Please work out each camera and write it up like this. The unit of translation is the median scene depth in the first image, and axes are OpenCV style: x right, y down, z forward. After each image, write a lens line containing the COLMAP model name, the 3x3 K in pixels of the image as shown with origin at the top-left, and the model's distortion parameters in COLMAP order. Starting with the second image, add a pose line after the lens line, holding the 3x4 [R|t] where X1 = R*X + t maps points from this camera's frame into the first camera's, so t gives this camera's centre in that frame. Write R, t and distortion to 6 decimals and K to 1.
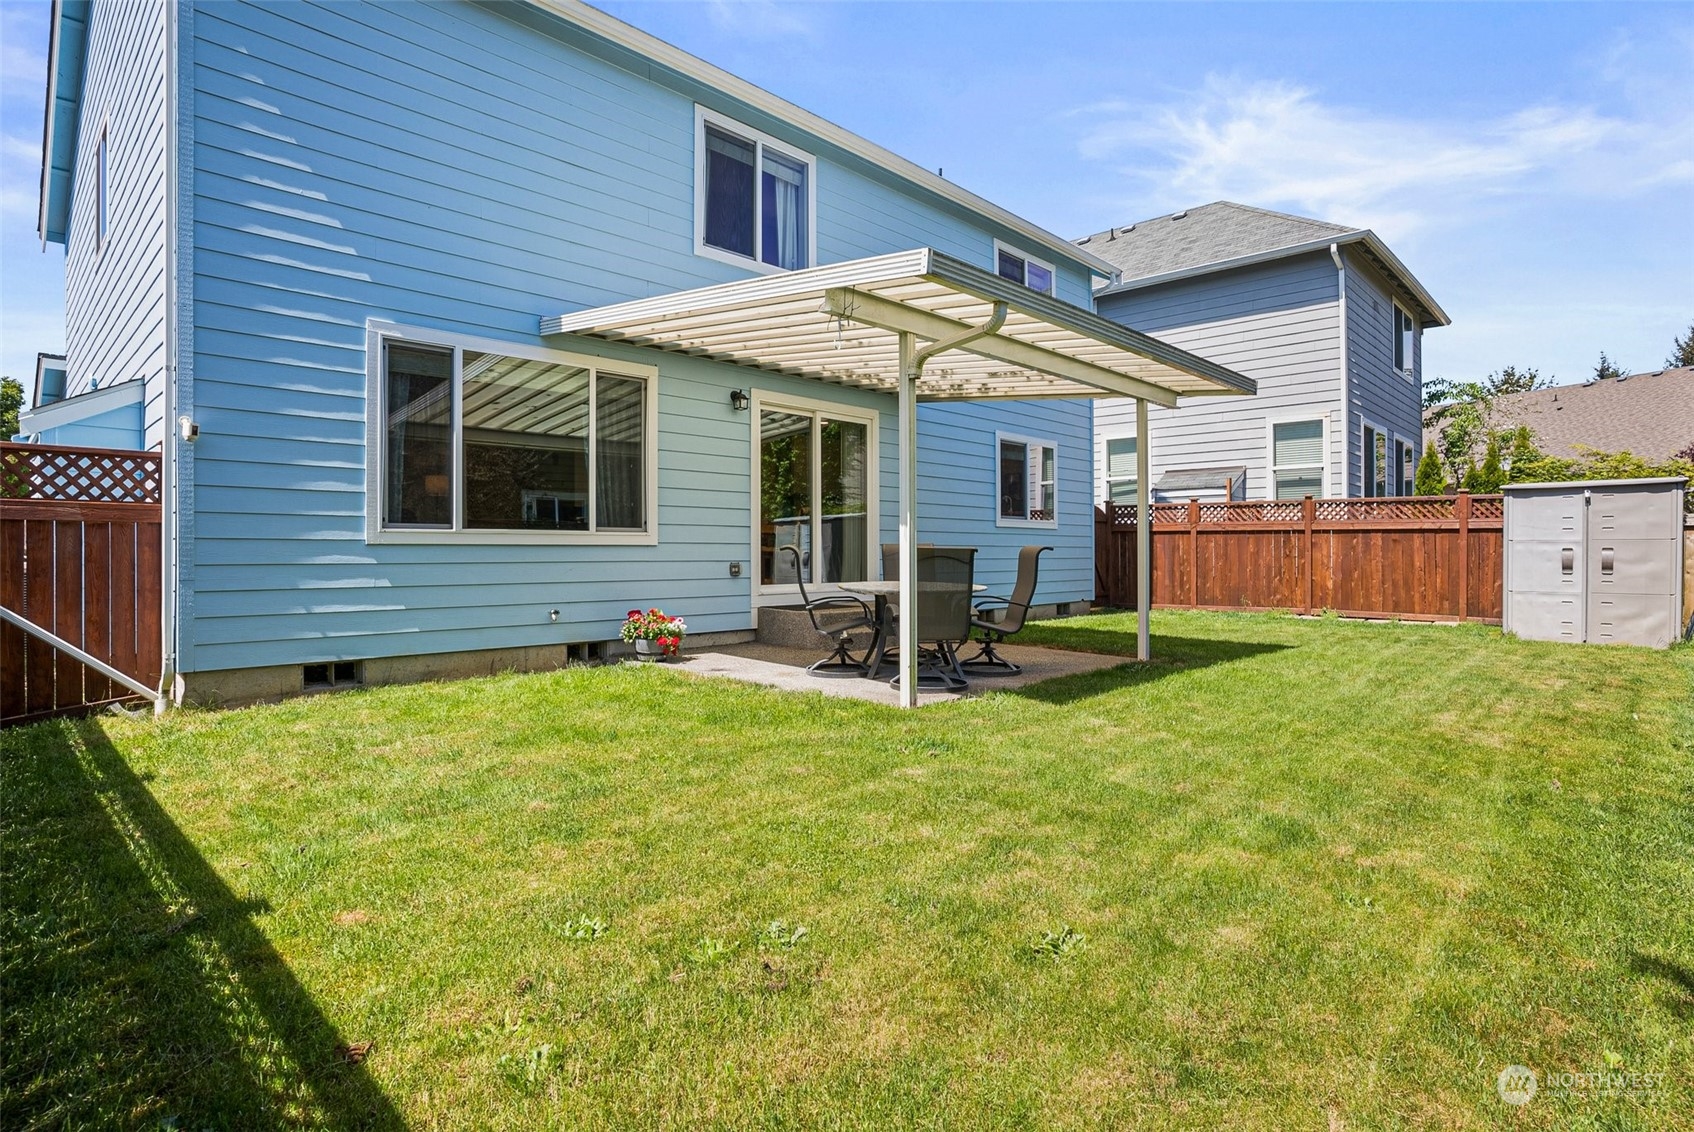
lens RADIAL K [[876.4, 0, 845.2], [0, 876.4, 559.8], [0, 0, 1]] dist [-0.074781, 0.030658]
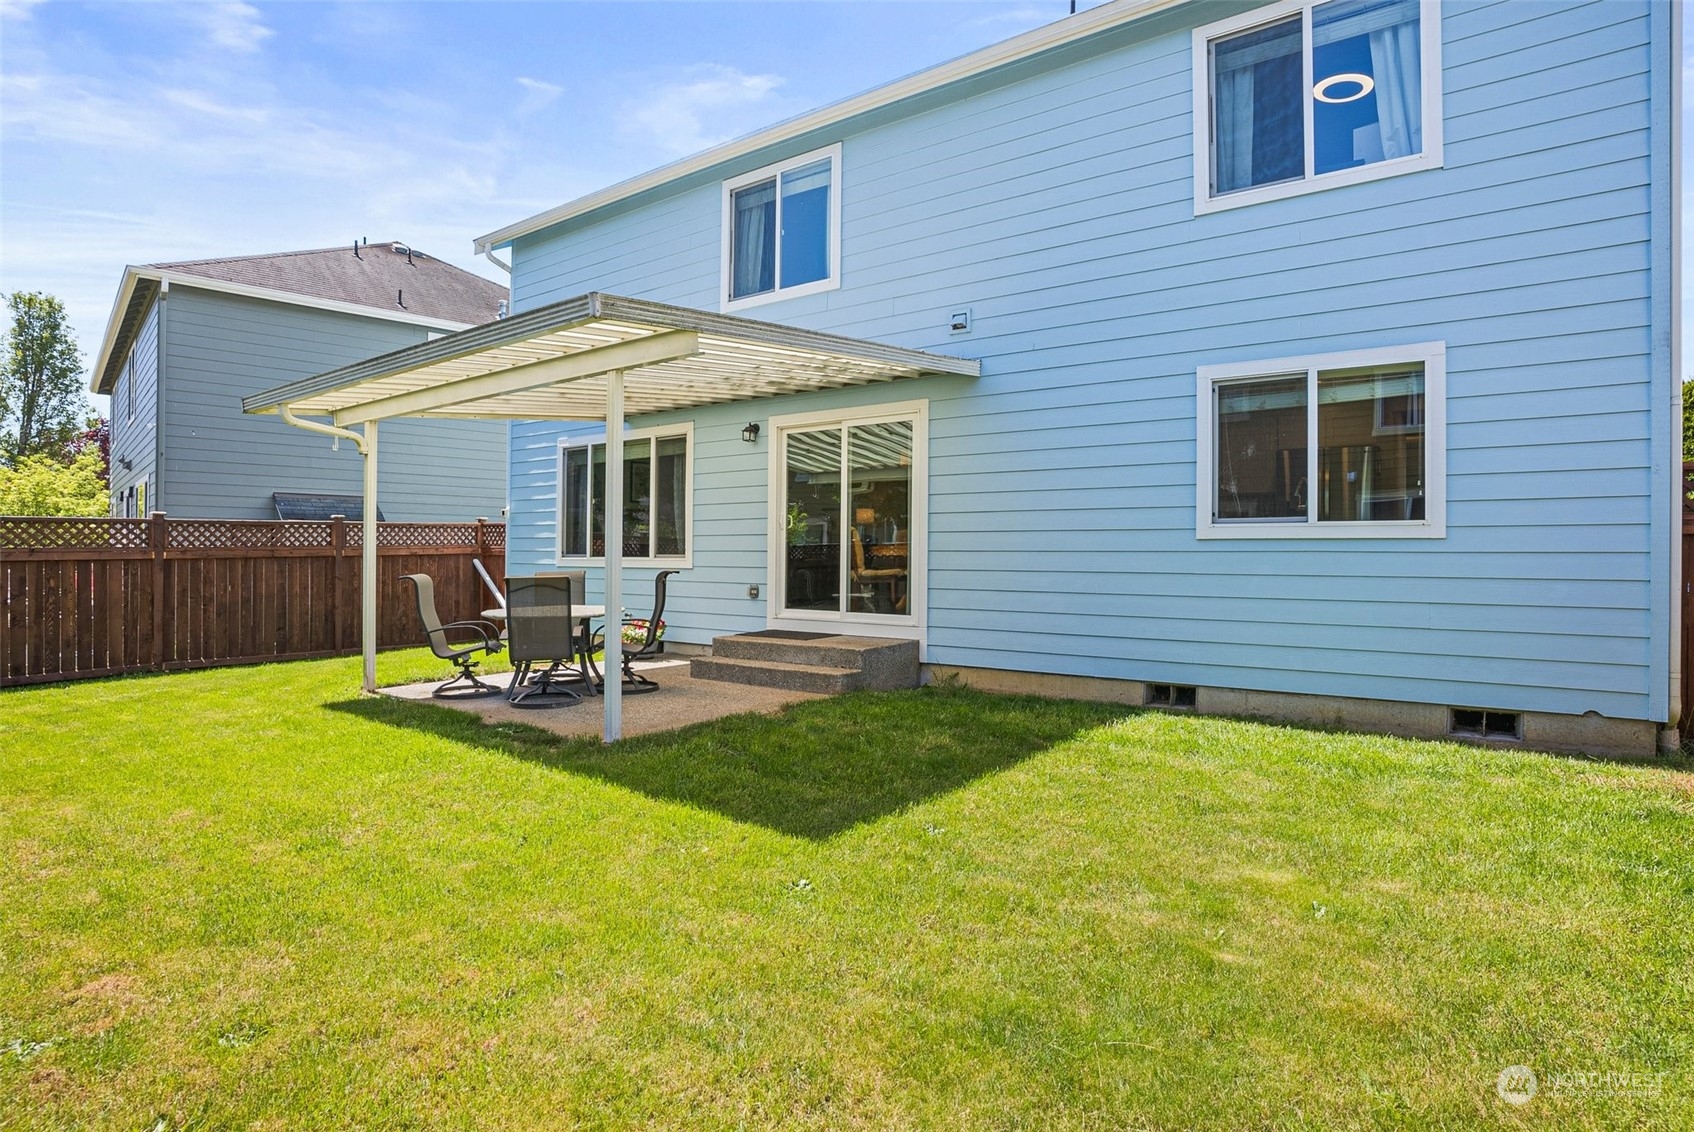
lens RADIAL K [[876.4, 0, 843.4], [0, 876.4, 563.6], [0, 0, 1]] dist [-0.074781, 0.030658]
pose [[0.150258, 0.003538, -0.988640, 0.945320], [-0.016488, 0.999863, 0.001072, -0.026143], [0.988509, 0.016139, 0.150296, 0.952657]]
